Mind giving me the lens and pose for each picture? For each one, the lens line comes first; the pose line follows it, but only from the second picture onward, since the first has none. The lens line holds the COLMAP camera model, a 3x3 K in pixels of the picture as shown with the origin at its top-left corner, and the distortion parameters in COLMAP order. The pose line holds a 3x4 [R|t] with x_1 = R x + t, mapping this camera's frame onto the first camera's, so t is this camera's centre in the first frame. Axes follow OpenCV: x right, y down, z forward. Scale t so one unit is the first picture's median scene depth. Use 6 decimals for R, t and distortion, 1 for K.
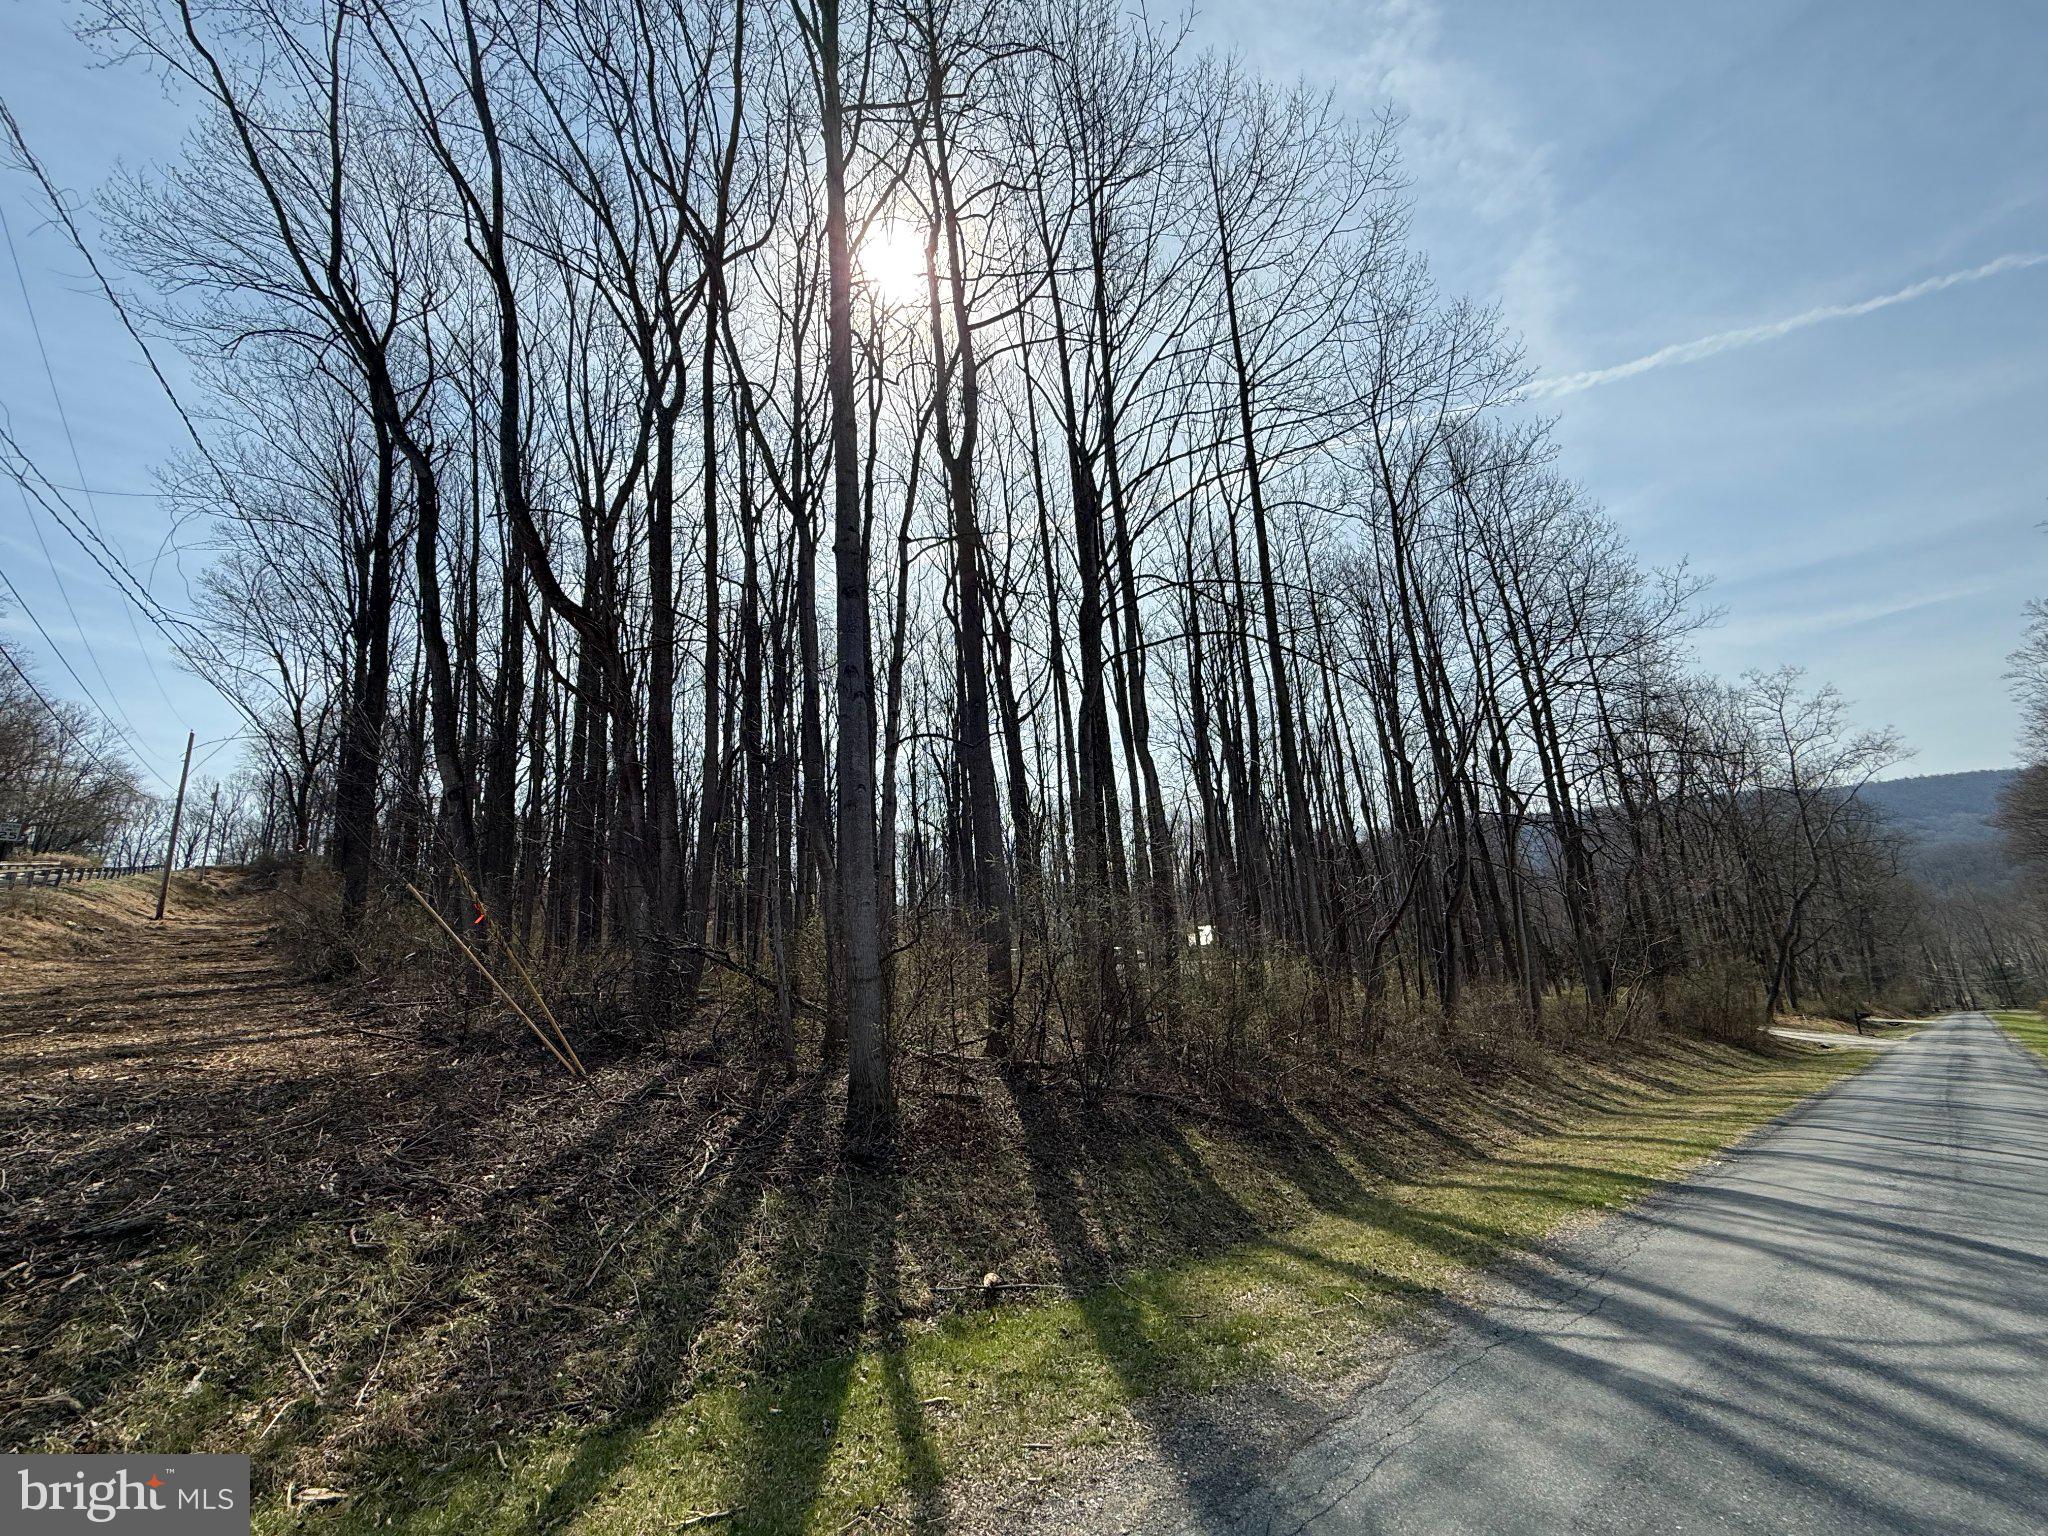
lens RADIAL K [[794.7, 0, 1020.3], [0, 794.7, 779.5], [0, 0, 1]] dist [0.013699, 0.000108]
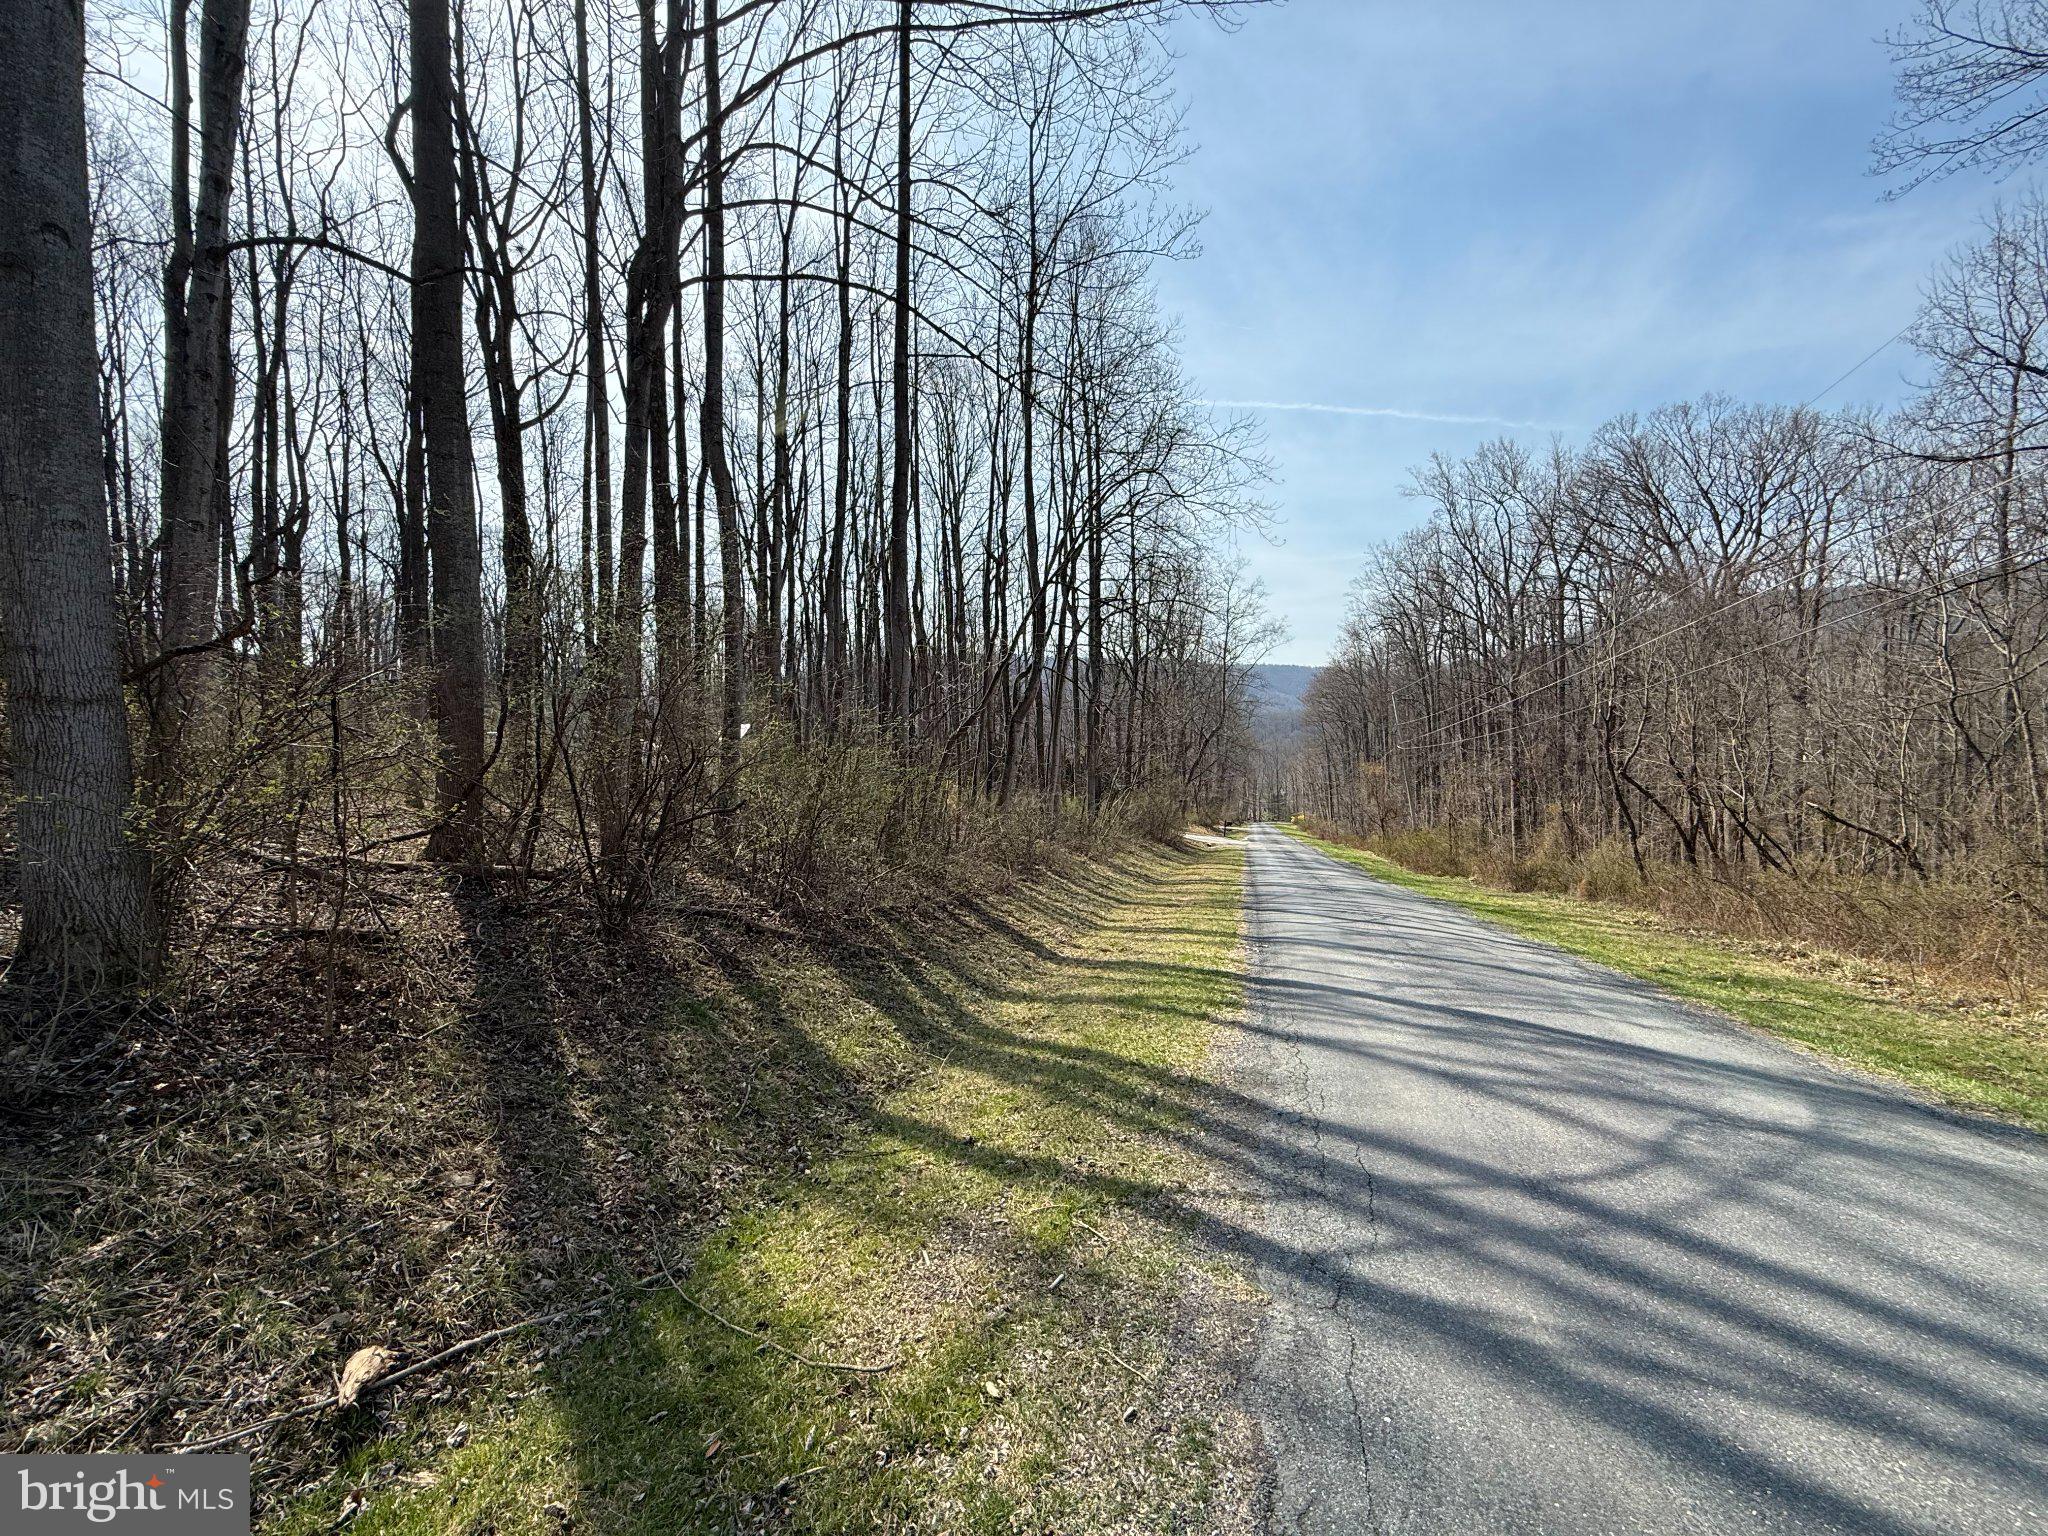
lens RADIAL K [[794.7, 0, 1020.3], [0, 794.7, 779.5], [0, 0, 1]] dist [0.013699, 0.000108]
pose [[0.835263, 0.059399, 0.546633, 0.001114], [-0.193148, 0.962489, 0.190547, 0.076459], [-0.514810, -0.264738, 0.815404, 0.251631]]
